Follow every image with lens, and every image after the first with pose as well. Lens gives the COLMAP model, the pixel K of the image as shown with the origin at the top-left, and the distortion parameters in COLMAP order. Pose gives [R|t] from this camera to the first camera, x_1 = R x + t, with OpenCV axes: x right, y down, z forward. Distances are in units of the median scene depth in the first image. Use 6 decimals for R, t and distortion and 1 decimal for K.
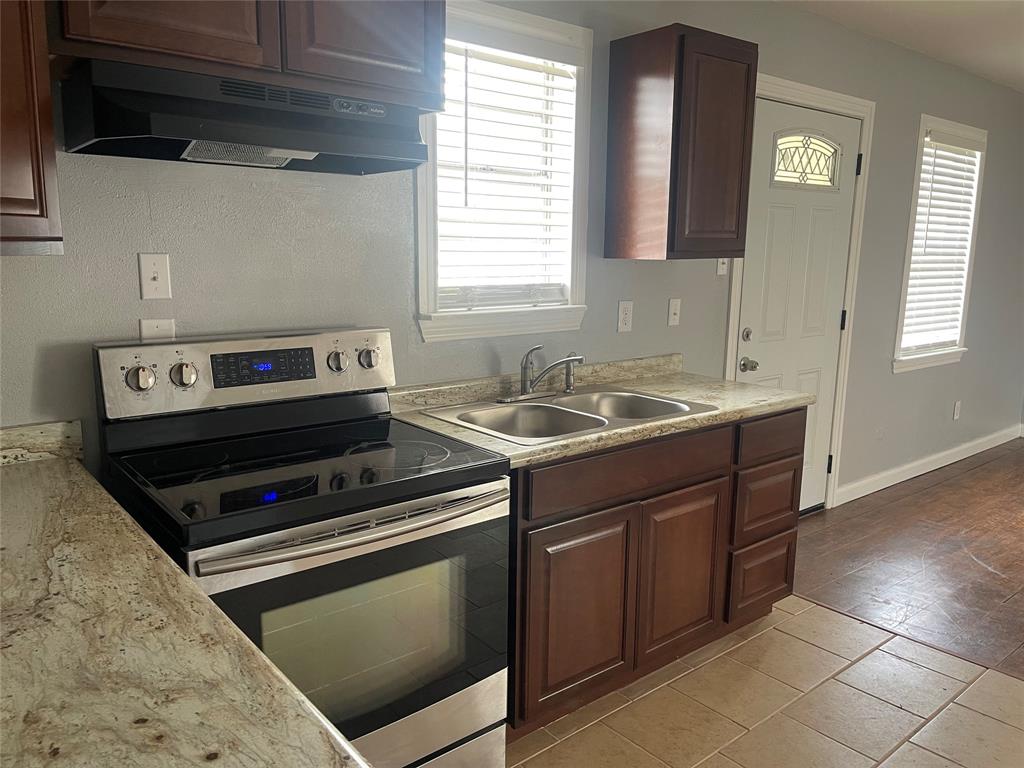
lens RADIAL K [[770.0, 0, 508.7], [0, 770.0, 387.4], [0, 0, 1]] dist [0.034875, -0.007787]
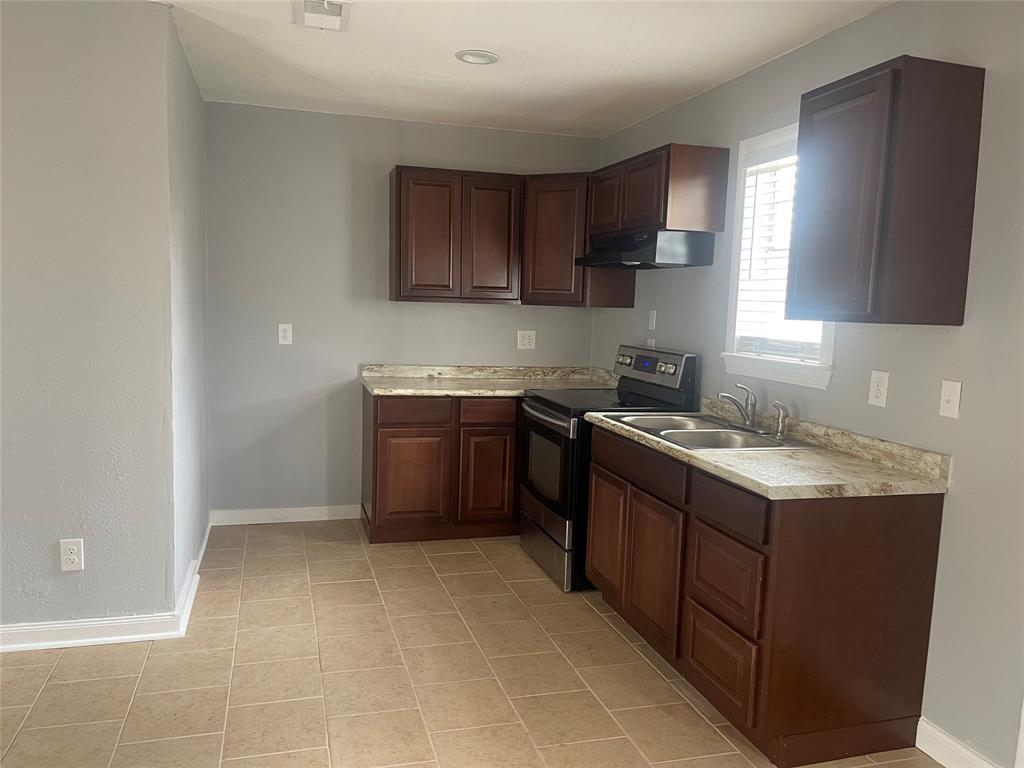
lens RADIAL K [[770.0, 0, 506.4], [0, 770.0, 388.6], [0, 0, 1]] dist [0.034875, -0.007787]
pose [[-0.386216, 0.081624, -0.918790, 1.345594], [-0.203652, 0.963951, 0.171242, -0.186761], [0.899646, 0.253250, -0.355671, 1.106177]]
